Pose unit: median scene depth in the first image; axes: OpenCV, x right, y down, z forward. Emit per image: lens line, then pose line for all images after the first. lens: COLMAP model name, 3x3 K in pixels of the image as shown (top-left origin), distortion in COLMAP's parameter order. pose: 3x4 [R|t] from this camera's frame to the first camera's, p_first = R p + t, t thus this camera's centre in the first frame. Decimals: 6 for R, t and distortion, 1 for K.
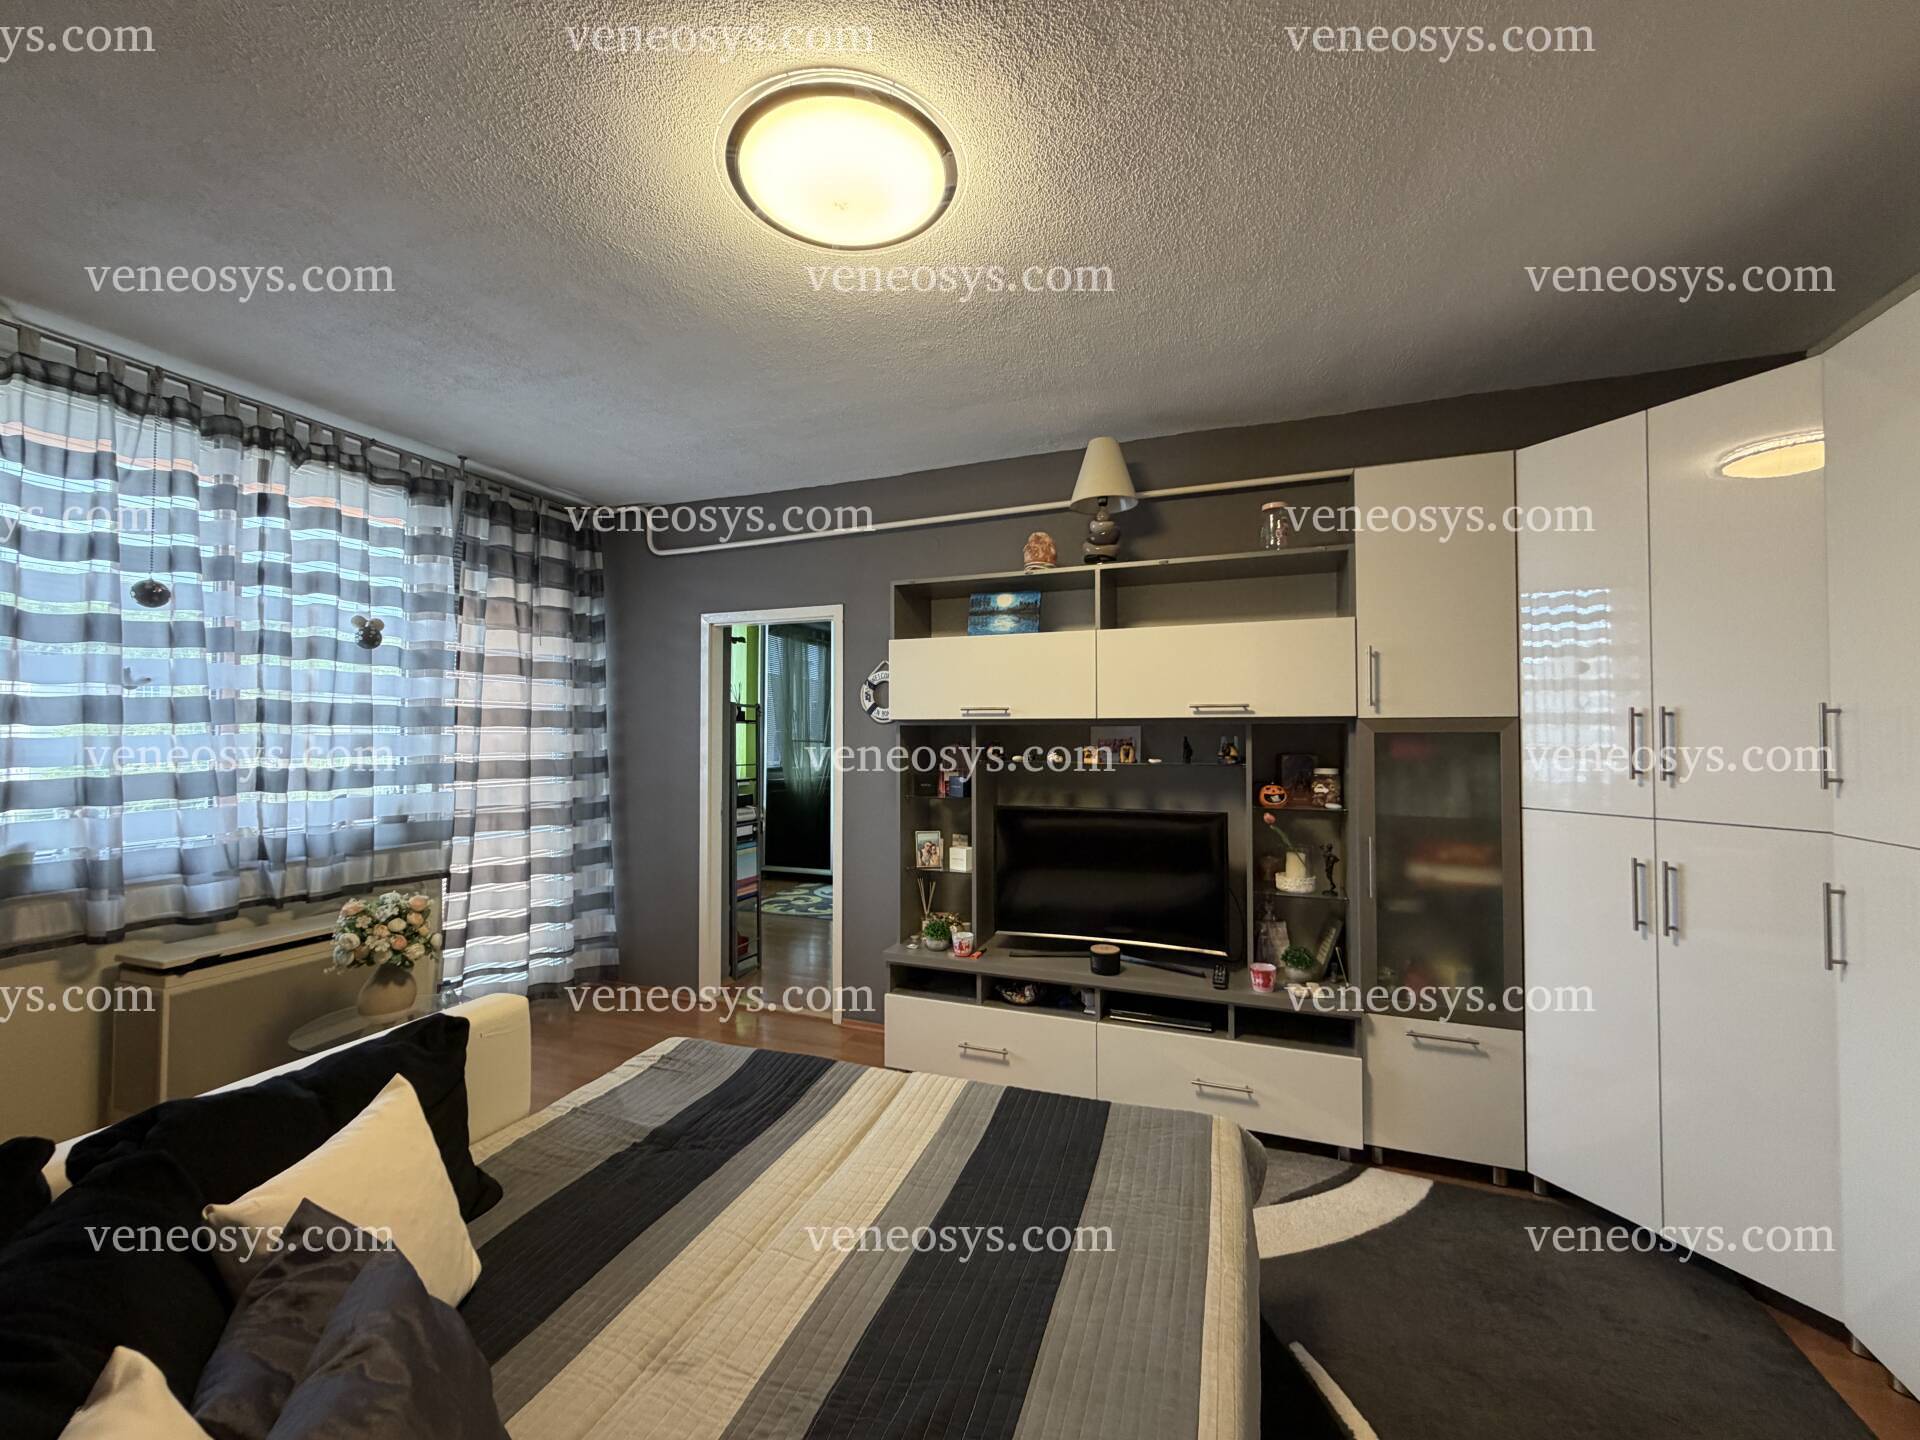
lens RADIAL K [[753.7, 0, 950.3], [0, 753.7, 719.8], [0, 0, 1]] dist [0.000142, 0.000079]
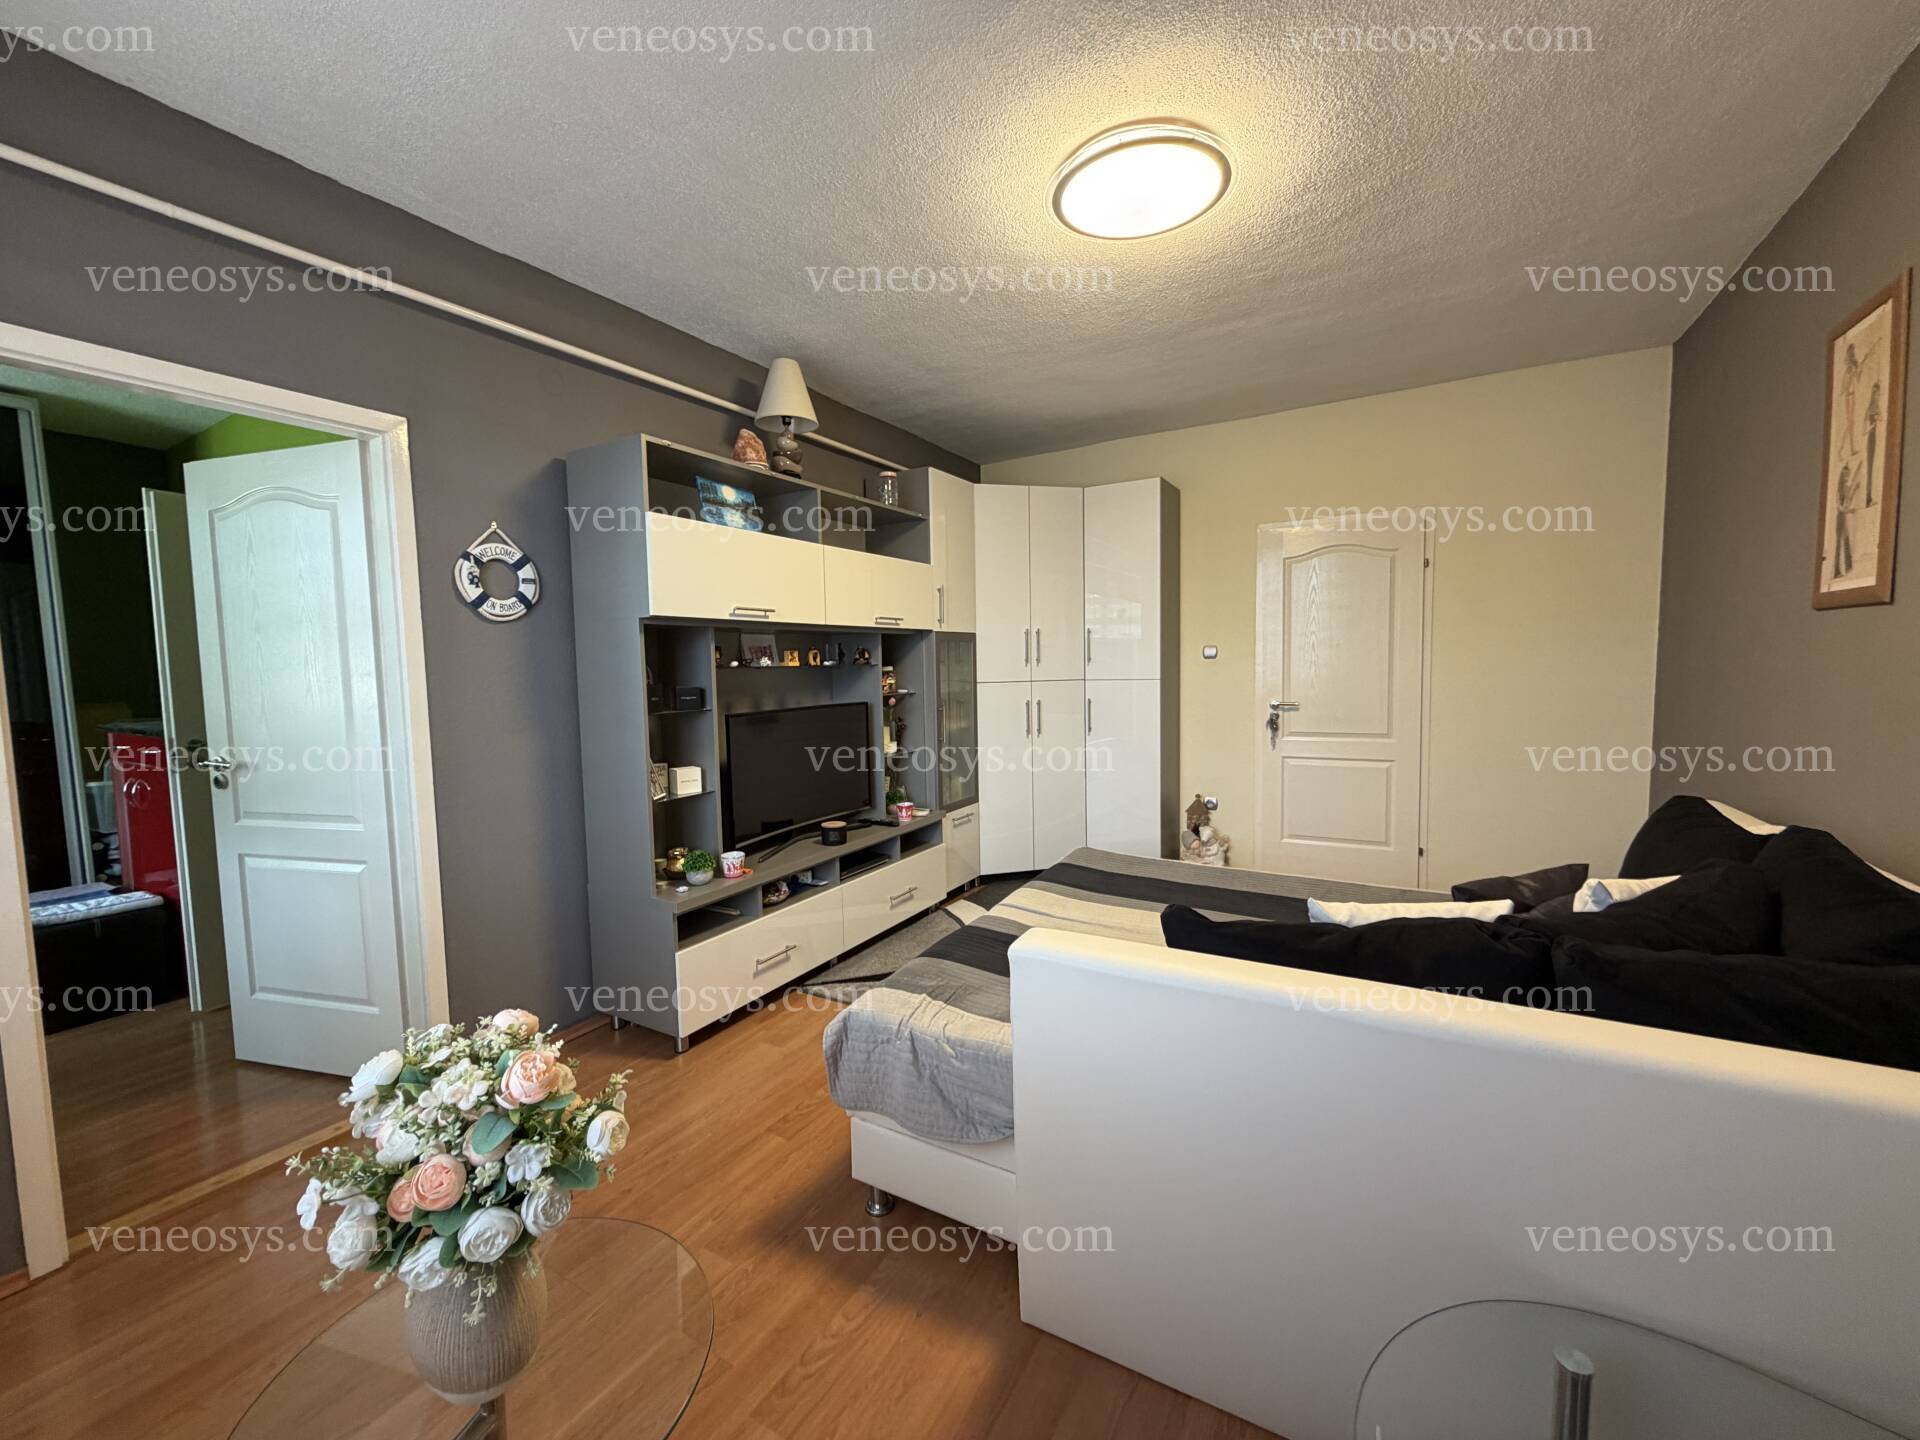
lens RADIAL K [[753.7, 0, 950.3], [0, 753.7, 719.8], [0, 0, 1]] dist [0.000142, 0.000079]
pose [[0.174407, -0.076575, 0.981692, -0.839179], [0.005389, 0.997031, 0.076814, 0.051778], [-0.984659, -0.008107, 0.174302, 0.586088]]
